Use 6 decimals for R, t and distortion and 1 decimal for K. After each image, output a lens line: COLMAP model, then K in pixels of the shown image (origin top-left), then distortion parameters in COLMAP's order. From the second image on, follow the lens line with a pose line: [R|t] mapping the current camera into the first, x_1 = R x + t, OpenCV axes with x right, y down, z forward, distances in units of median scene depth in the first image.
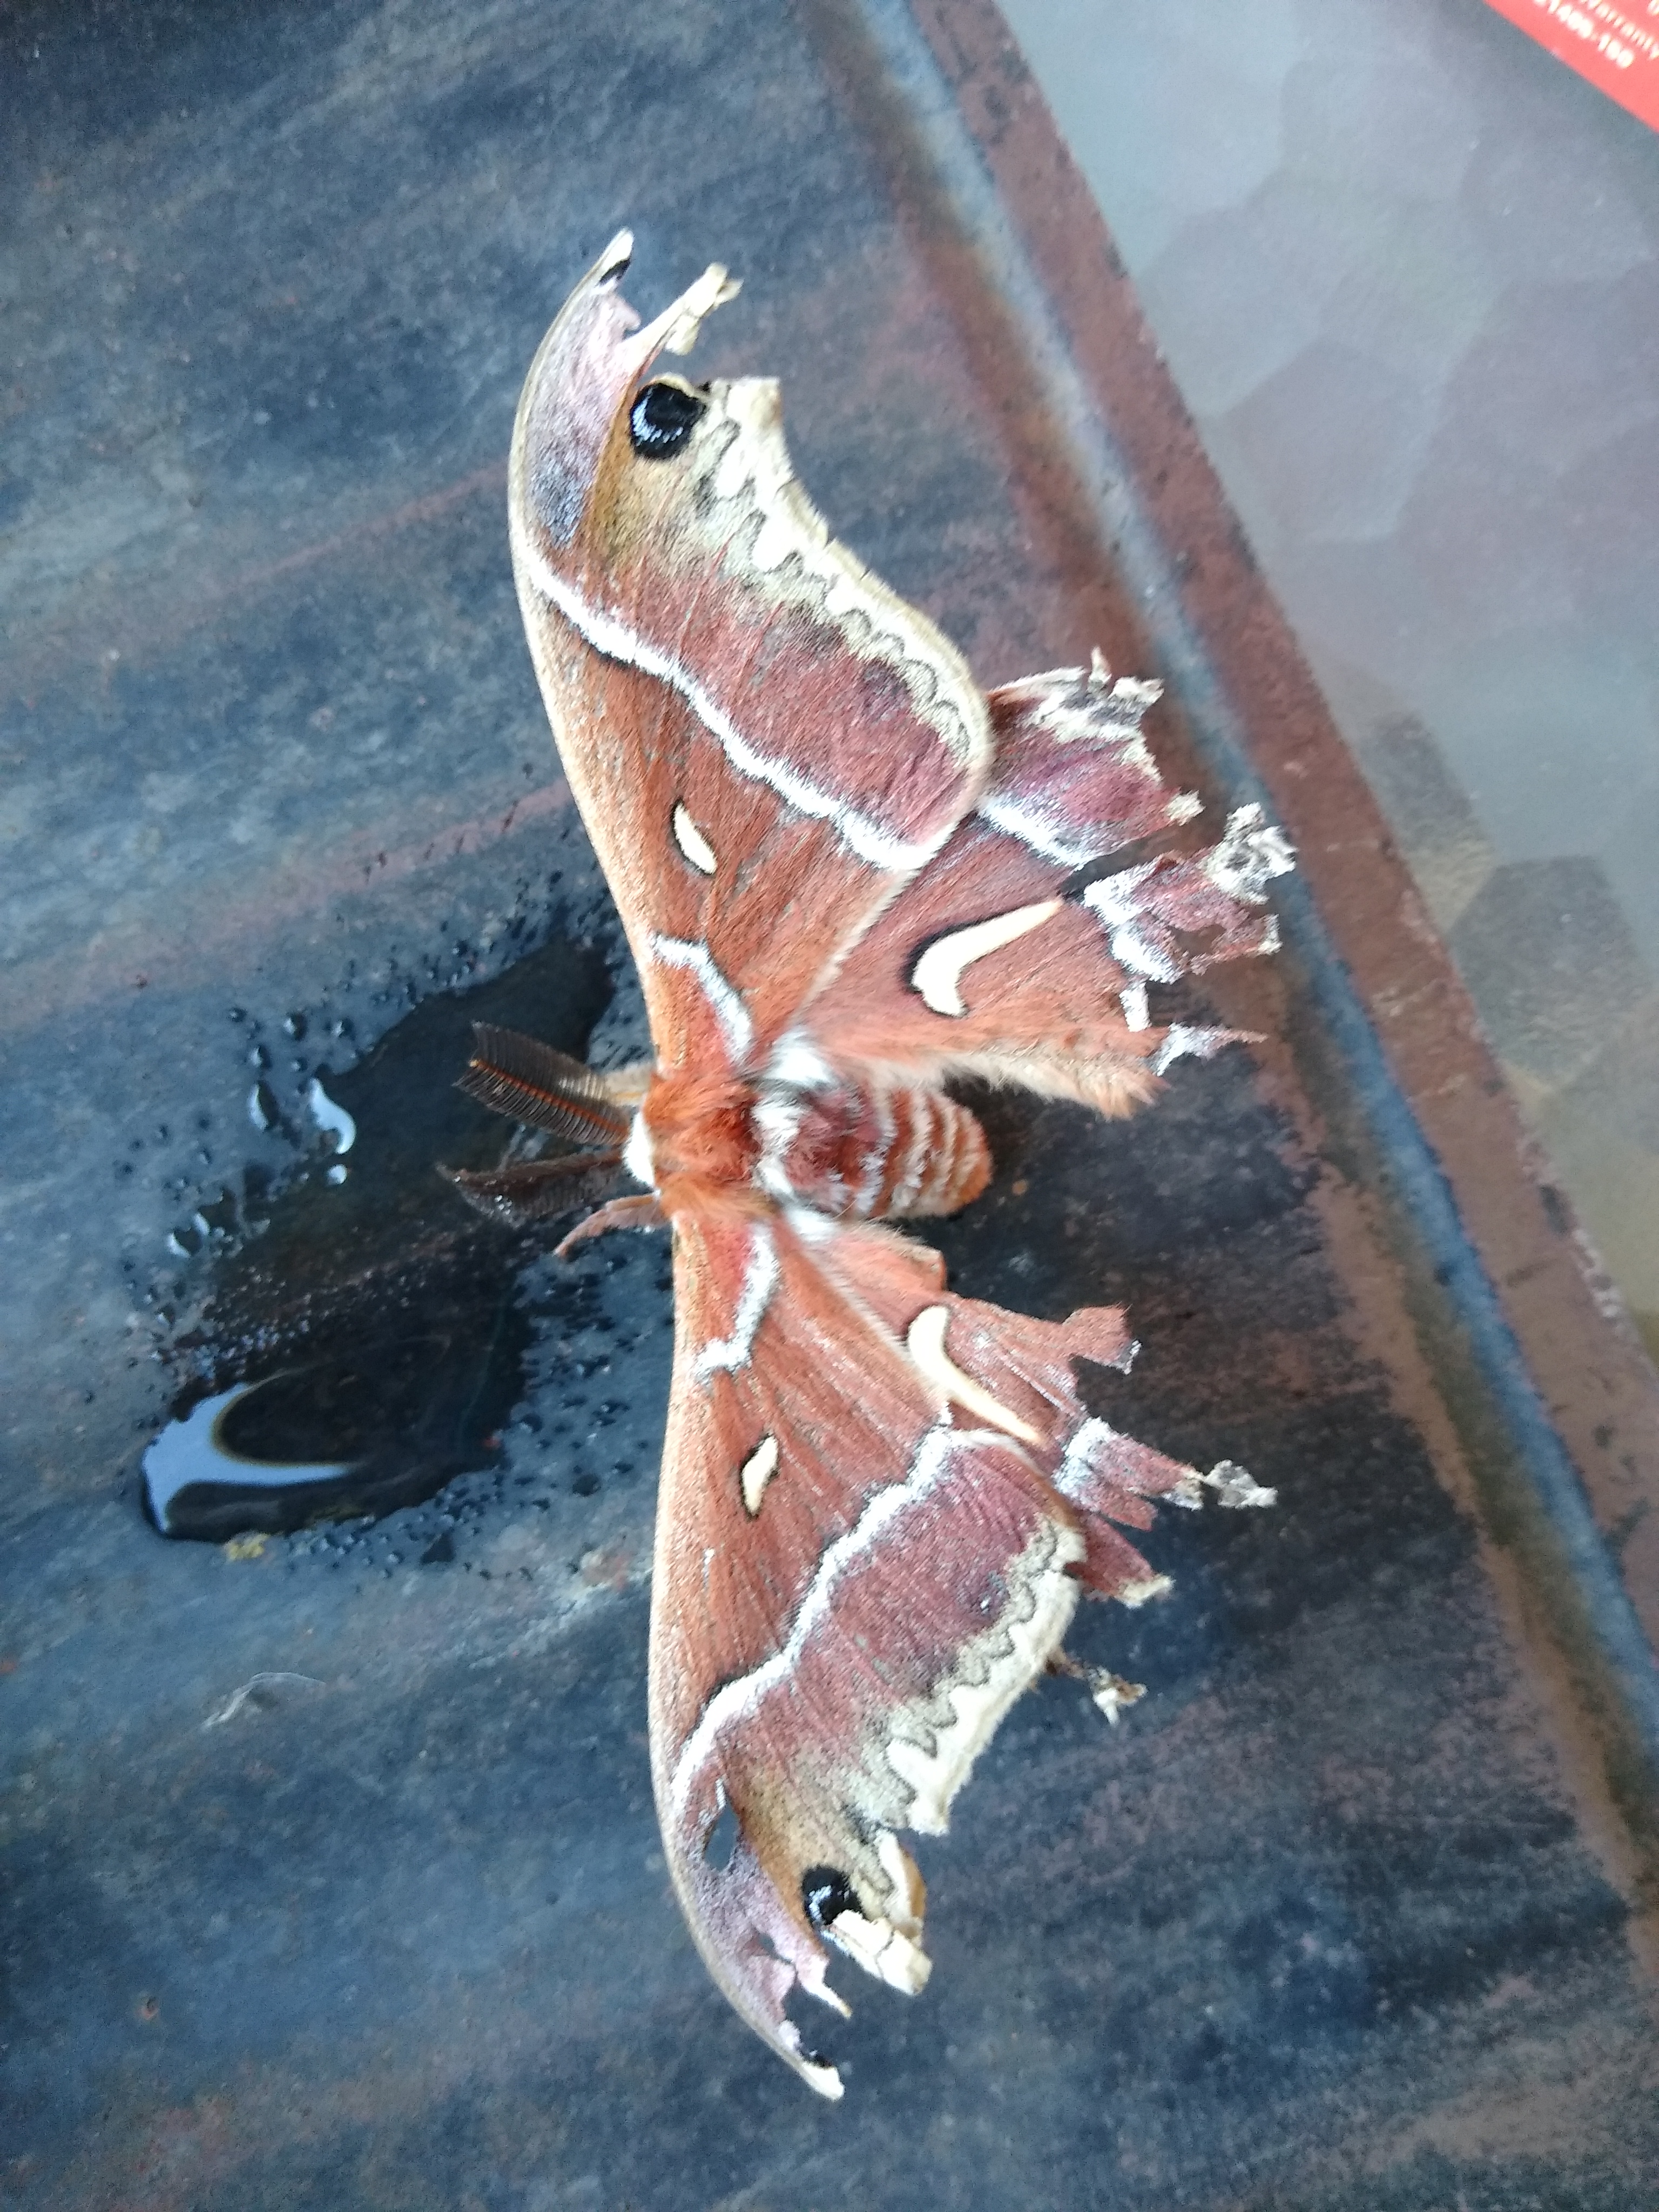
lens RADIAL K [[1819.1, 0, 829.8], [0, 1819.1, 1140.8], [0, 0, 1]] dist [0.174023, -0.326732]
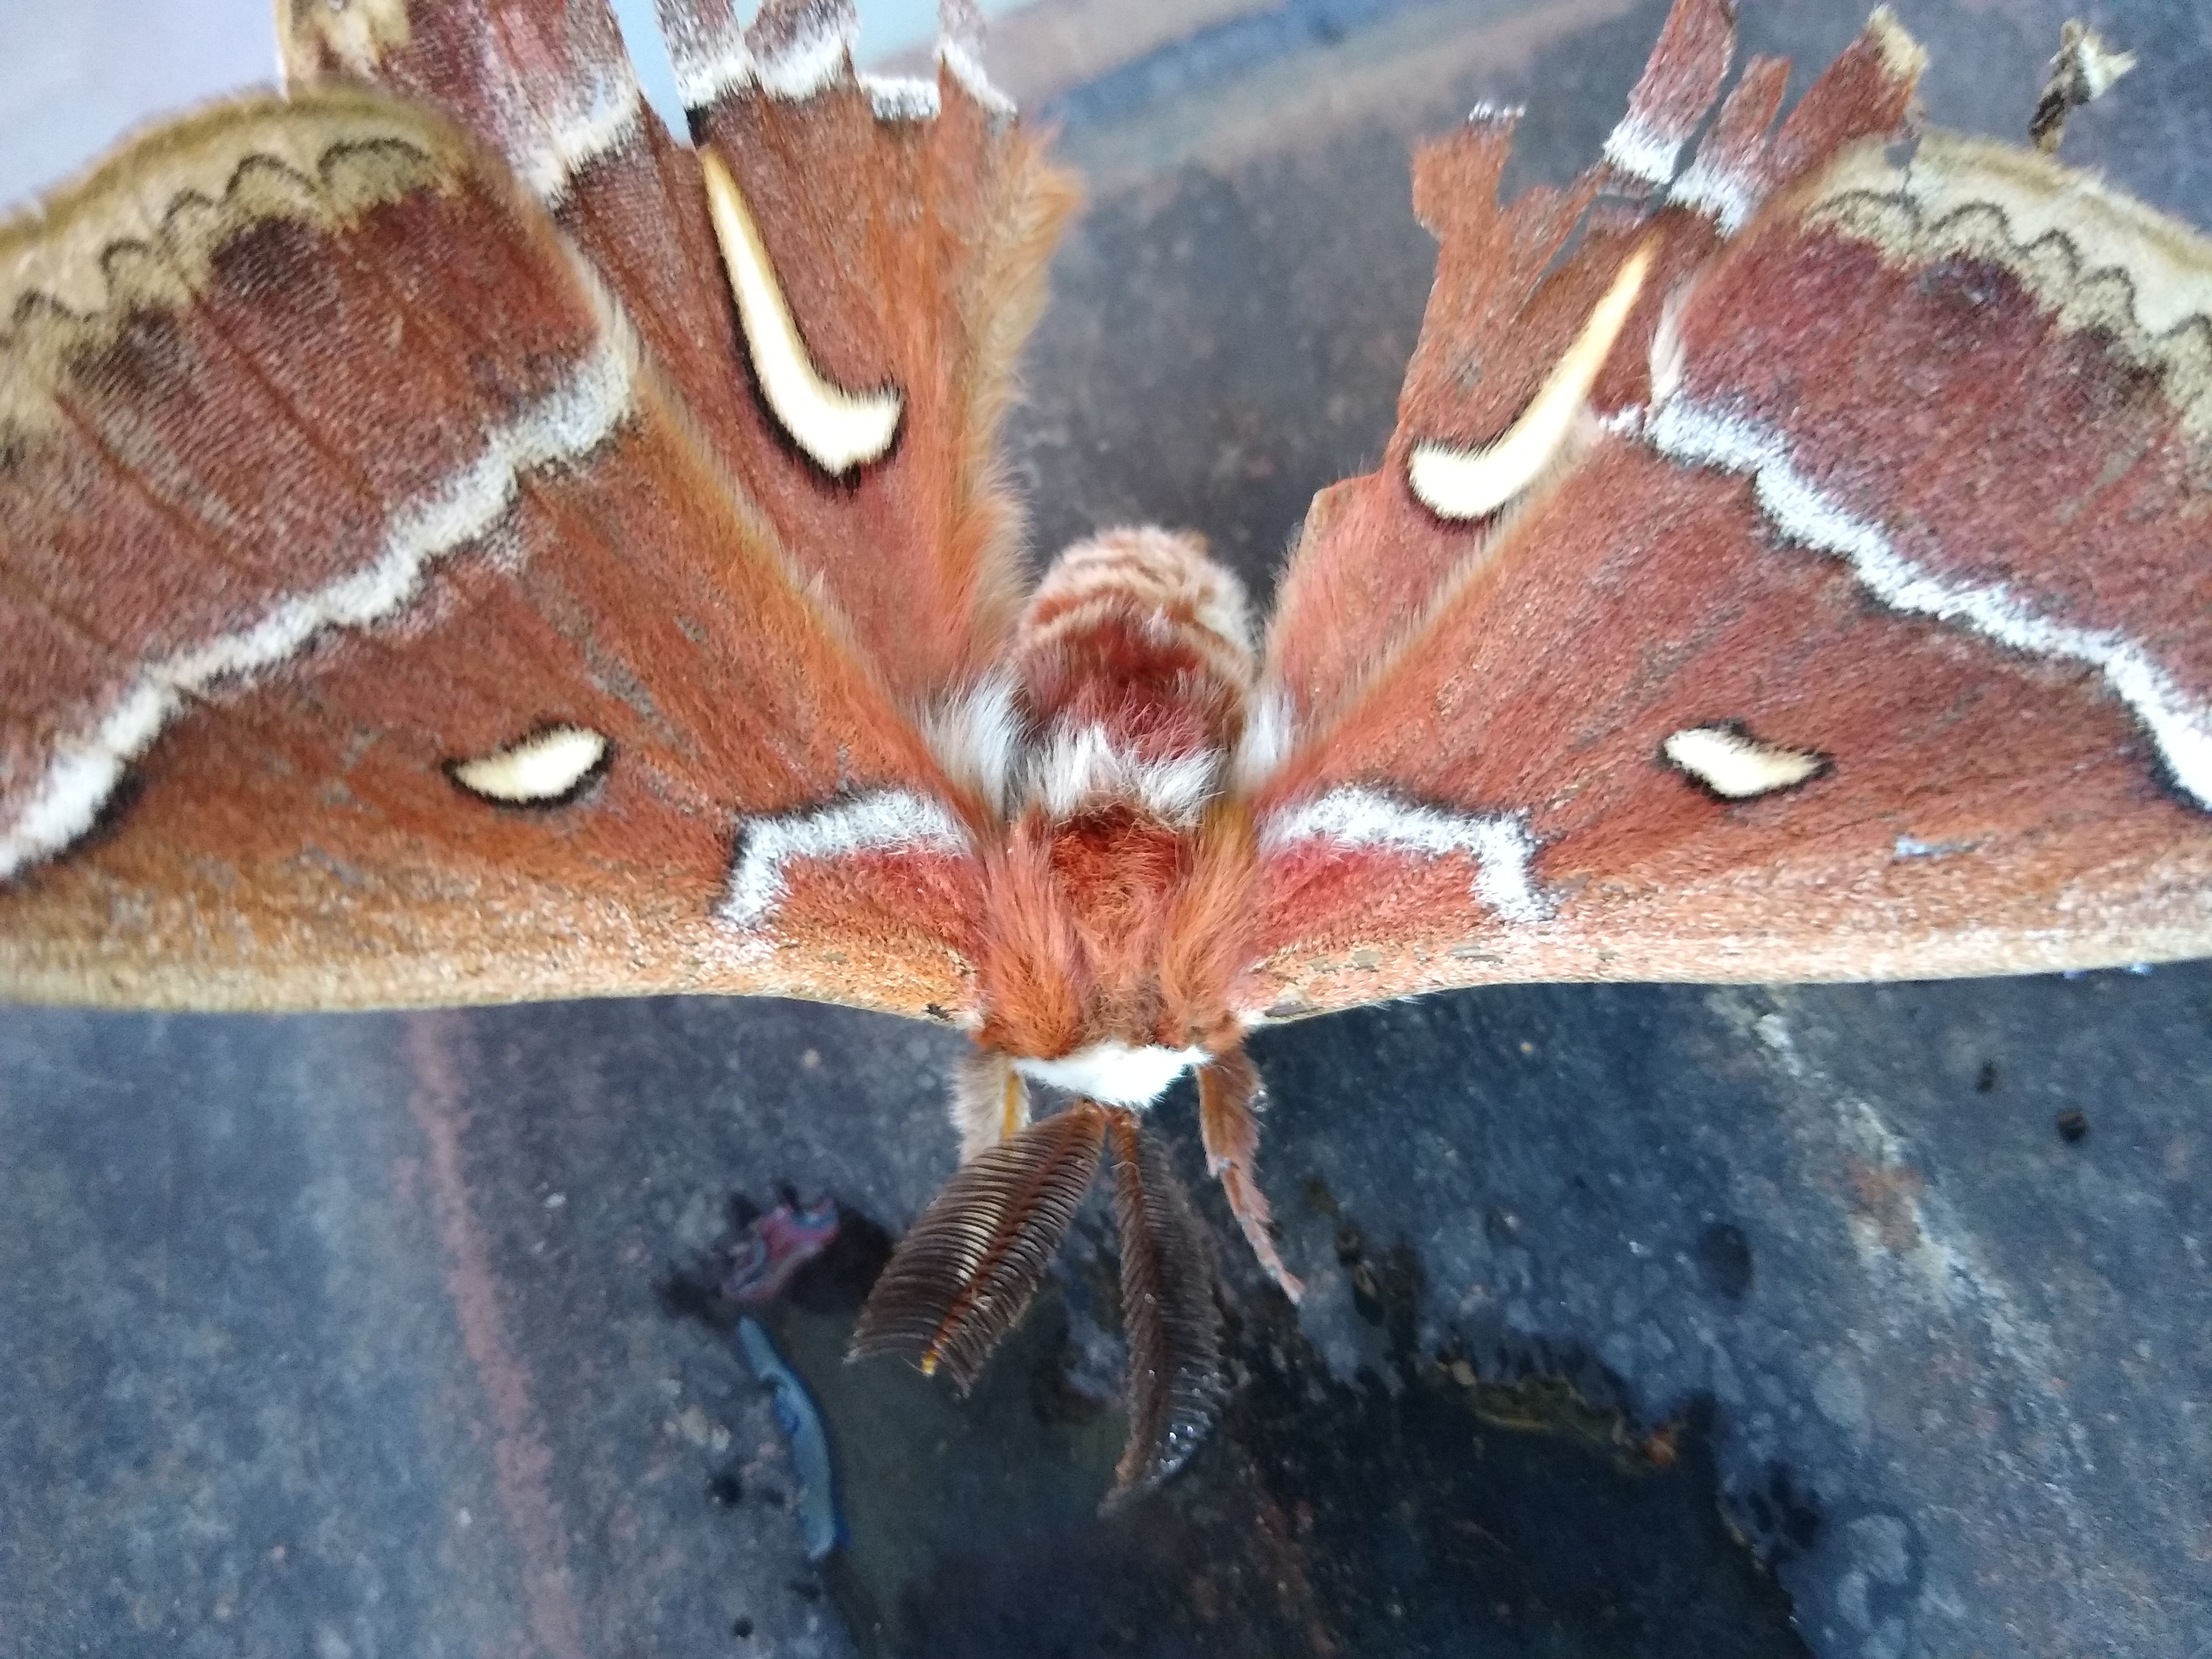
lens RADIAL K [[1819.1, 0, 1106.0], [0, 1819.1, 829.5], [0, 0, 1]] dist [0.174023, -0.326732]
pose [[0.056132, -0.920464, 0.386776, -0.284569], [0.998407, 0.053966, -0.016466, 0.007328], [-0.005717, 0.387084, 0.922027, 0.525241]]
